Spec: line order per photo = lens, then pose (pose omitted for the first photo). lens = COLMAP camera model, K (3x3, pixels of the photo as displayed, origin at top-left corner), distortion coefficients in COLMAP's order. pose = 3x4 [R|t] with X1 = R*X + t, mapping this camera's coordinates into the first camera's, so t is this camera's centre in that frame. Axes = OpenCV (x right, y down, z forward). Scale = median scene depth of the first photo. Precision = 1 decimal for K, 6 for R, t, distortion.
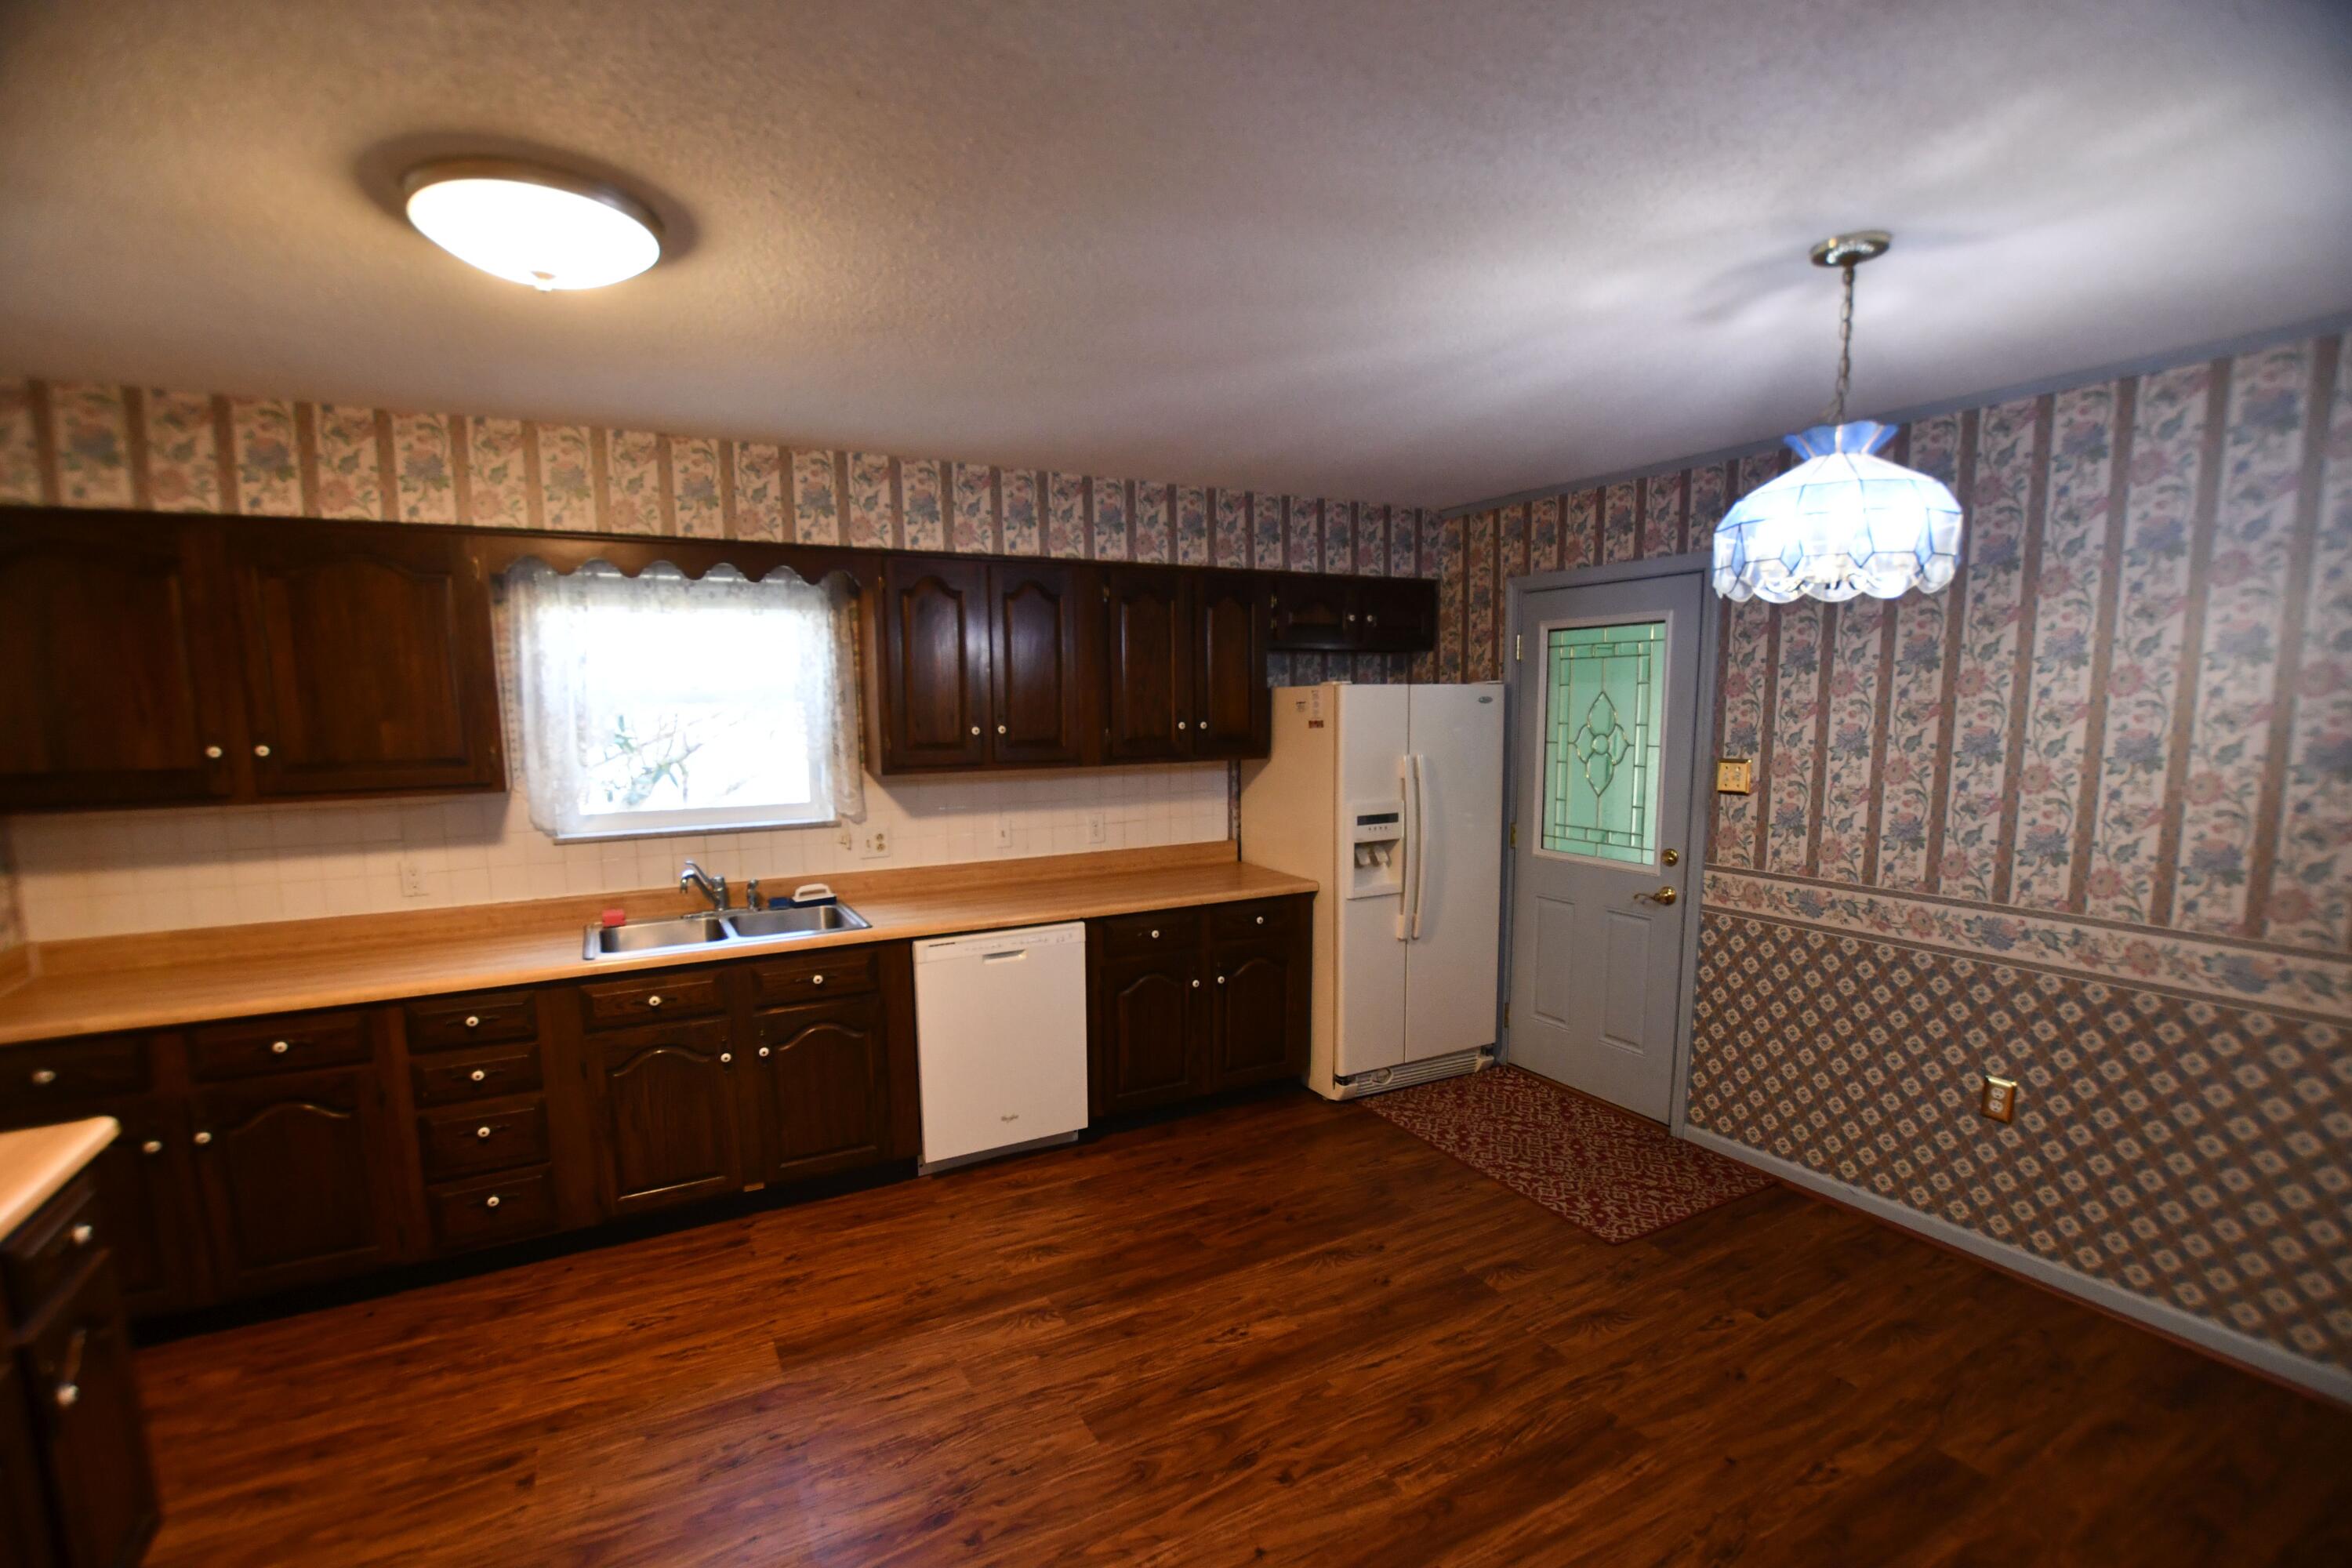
lens RADIAL K [[1032.8, 0, 1173.7], [0, 1032.8, 799.0], [0, 0, 1]] dist [-0.034190, 0.000129]
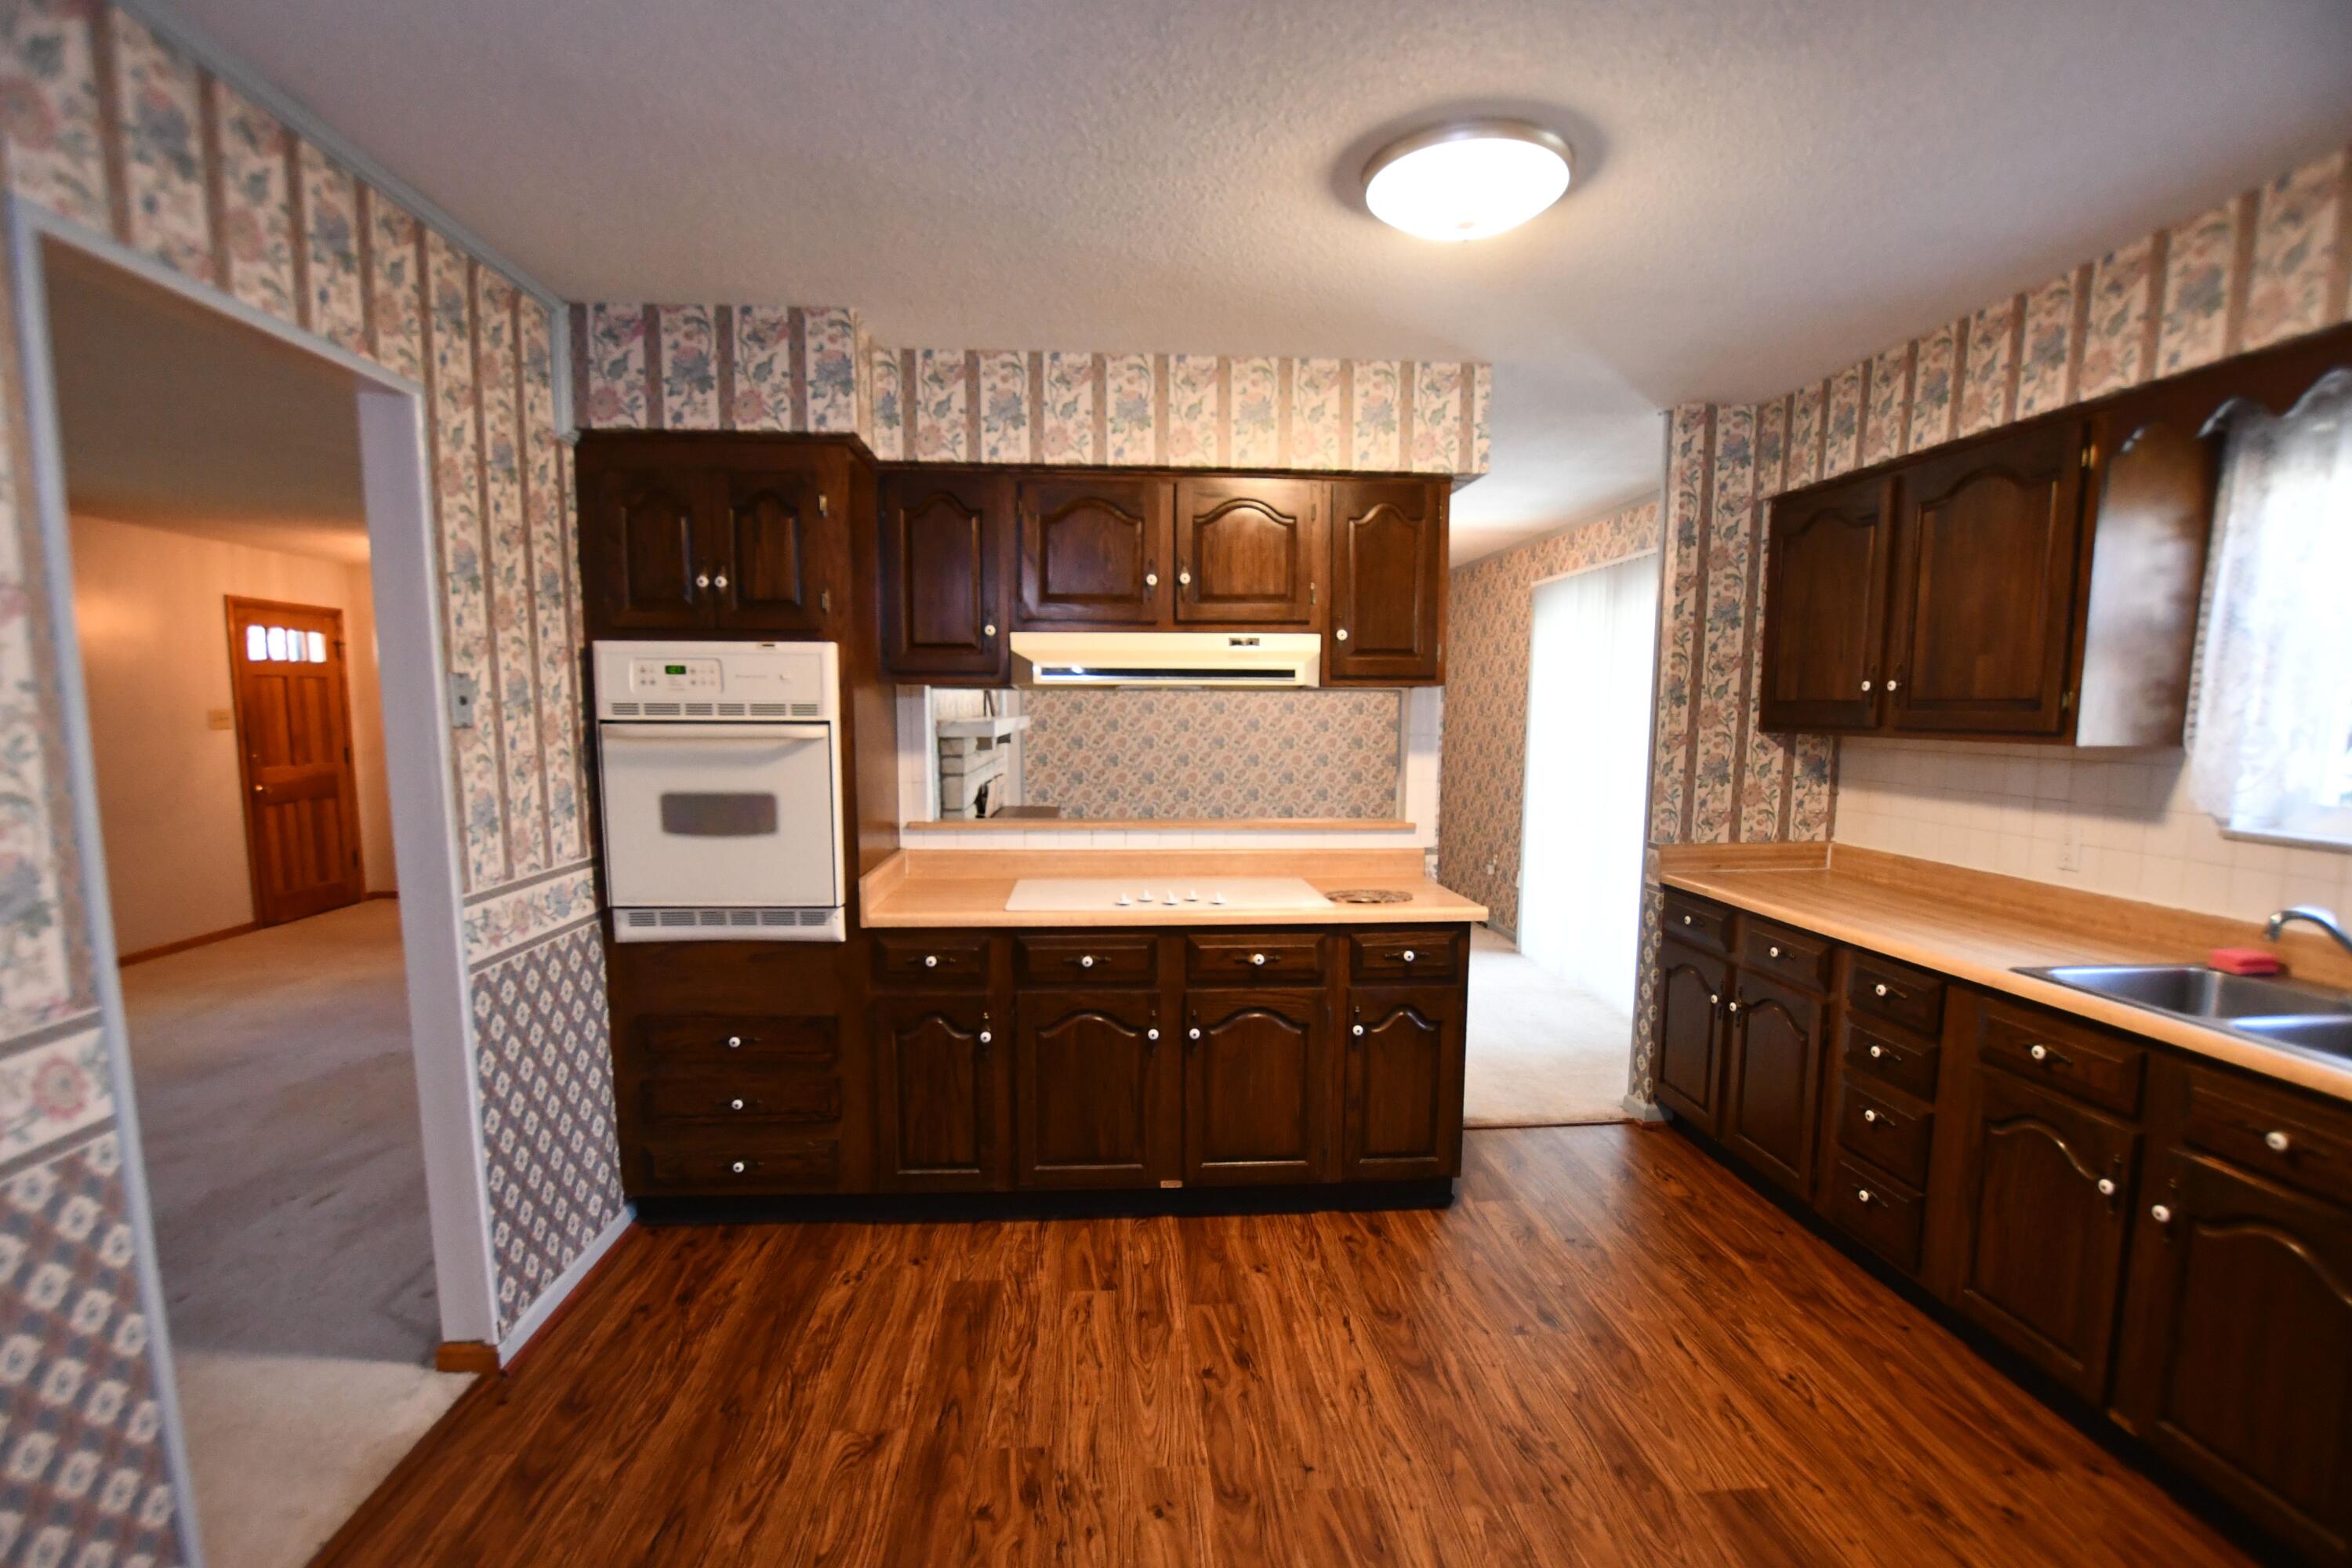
lens RADIAL K [[1077.2, 0, 1176.8], [0, 1077.2, 825.2], [0, 0, 1]] dist [-0.022976, -0.000170]
pose [[-0.422368, 0.107920, -0.899977, 0.359681], [-0.087439, 0.983405, 0.158960, -0.015643], [0.902197, 0.145833, -0.405923, 0.734861]]
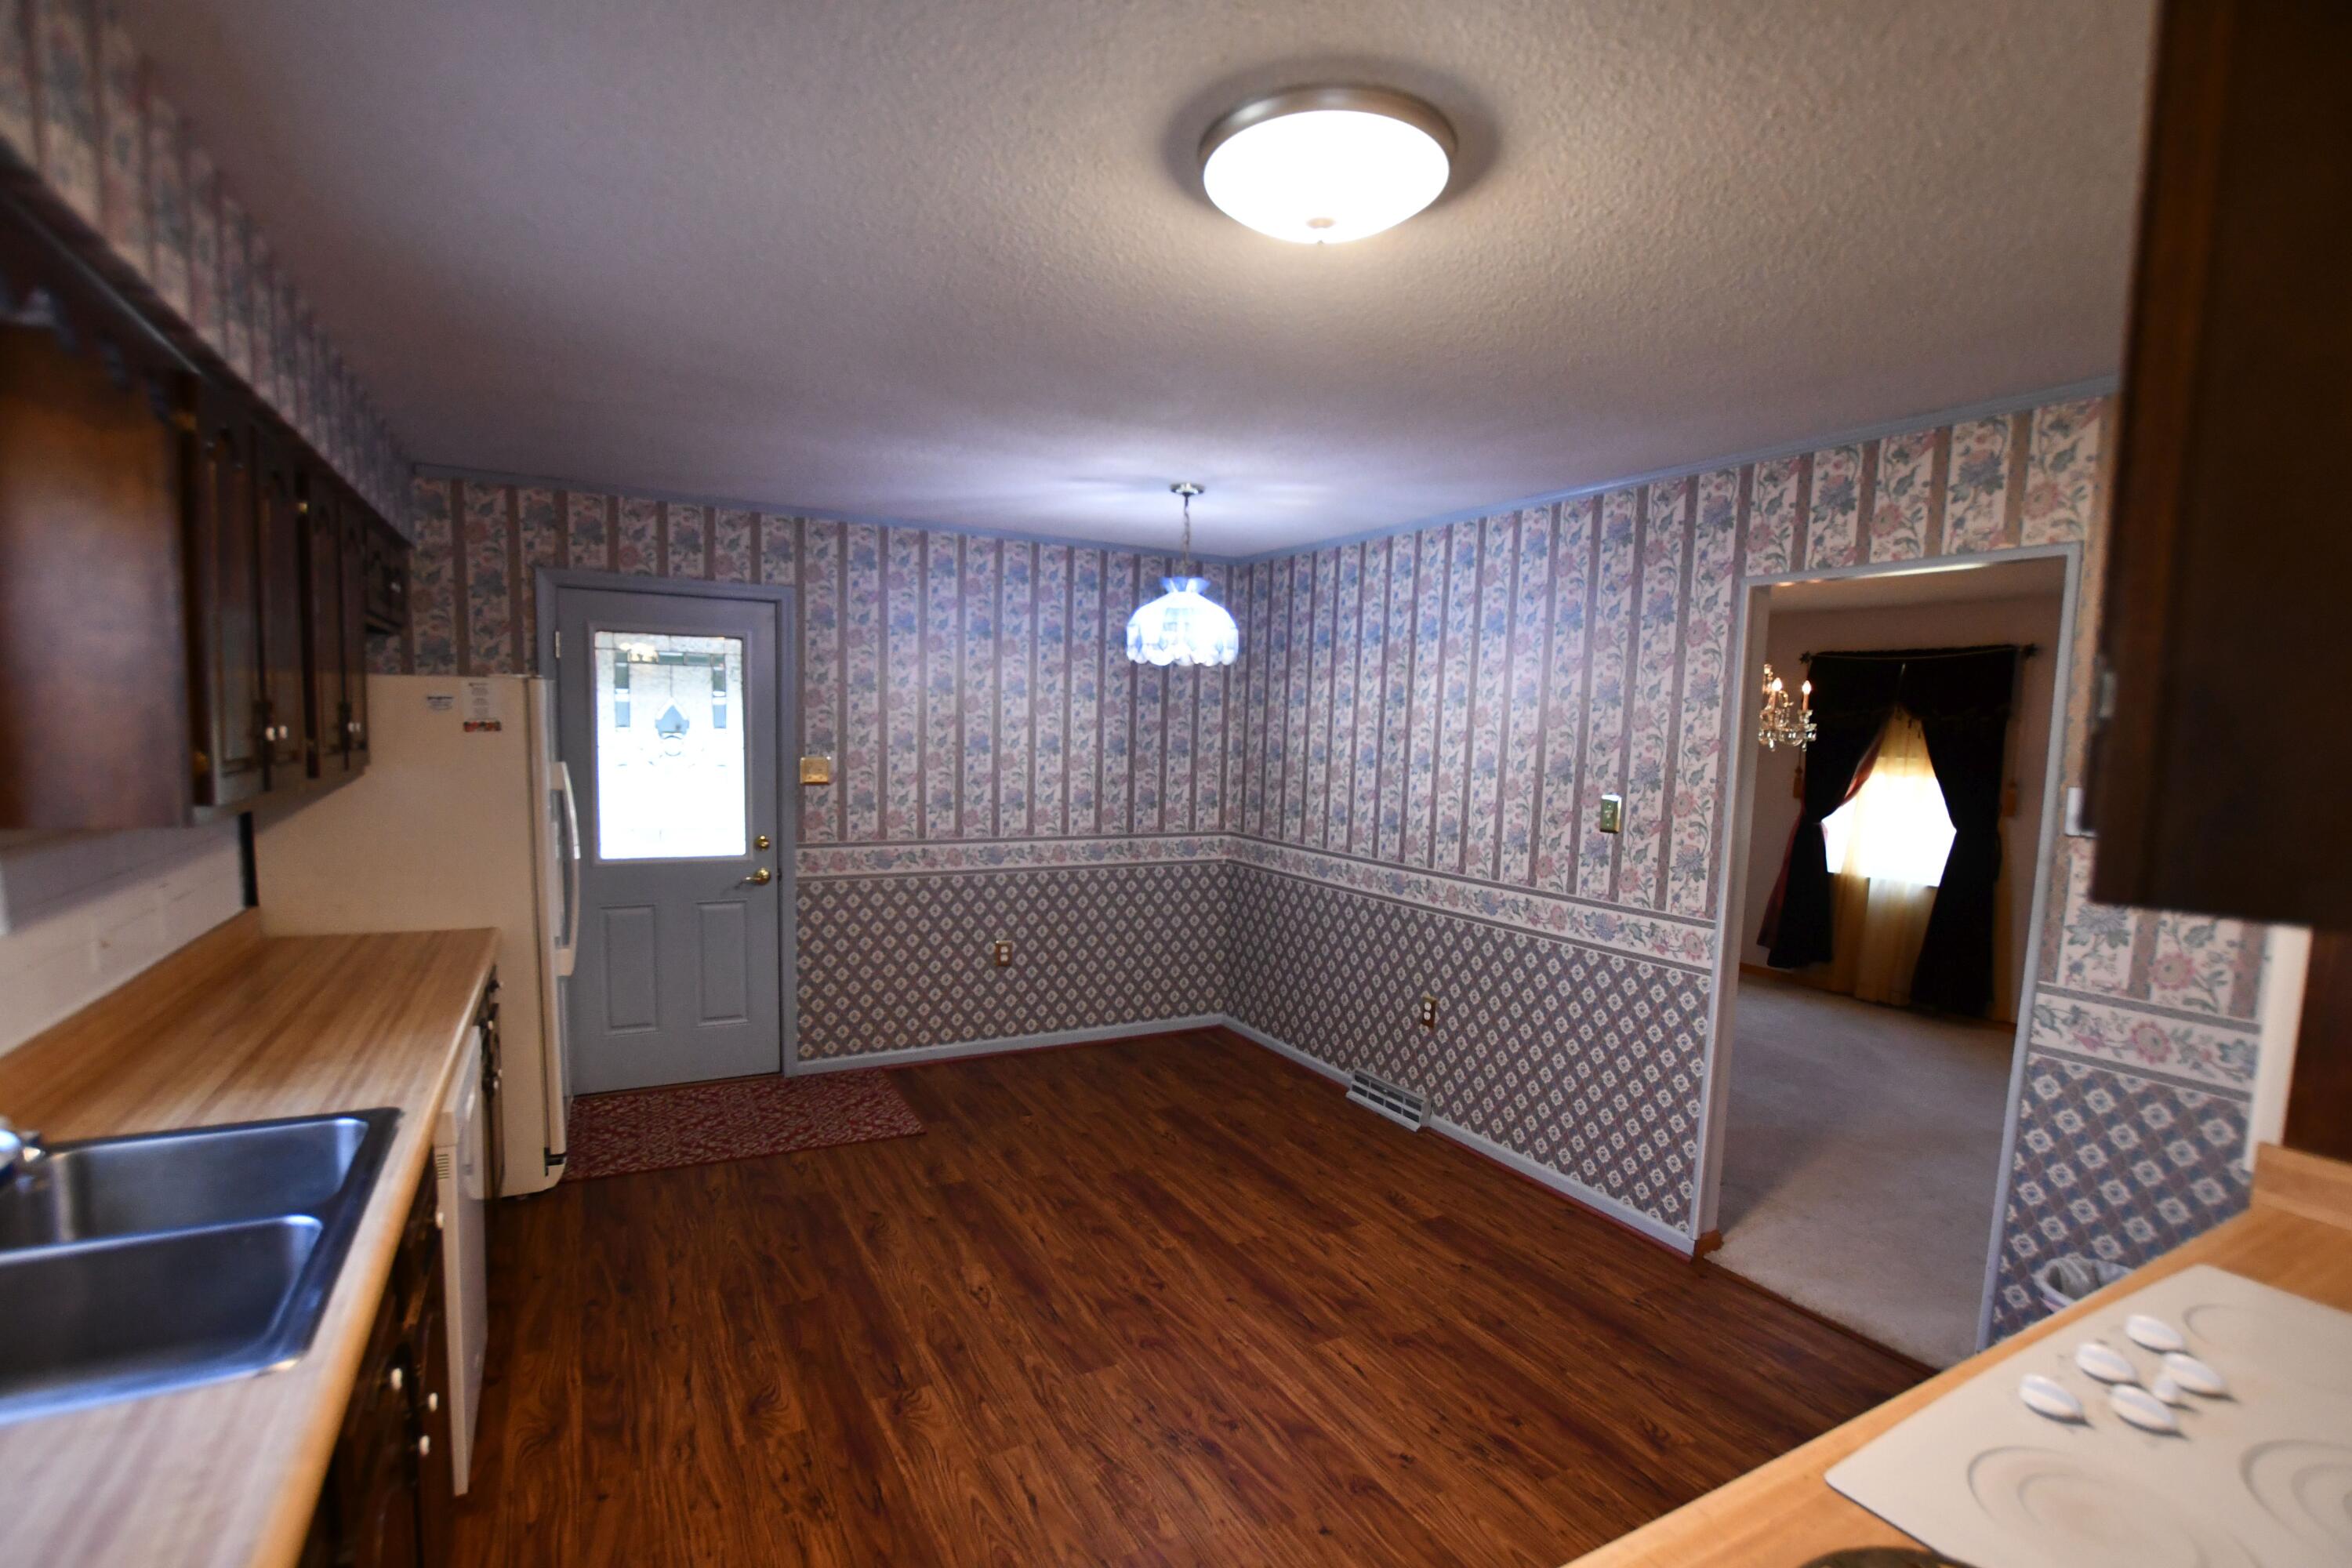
lens RADIAL K [[1077.2, 0, 1168.0], [0, 1077.2, 777.7], [0, 0, 1]] dist [-0.022976, -0.000170]
pose [[0.007182, -0.040367, 0.999159, -0.913124], [0.066248, 0.997009, 0.039804, -0.044378], [-0.997777, 0.065906, 0.009835, 0.658604]]
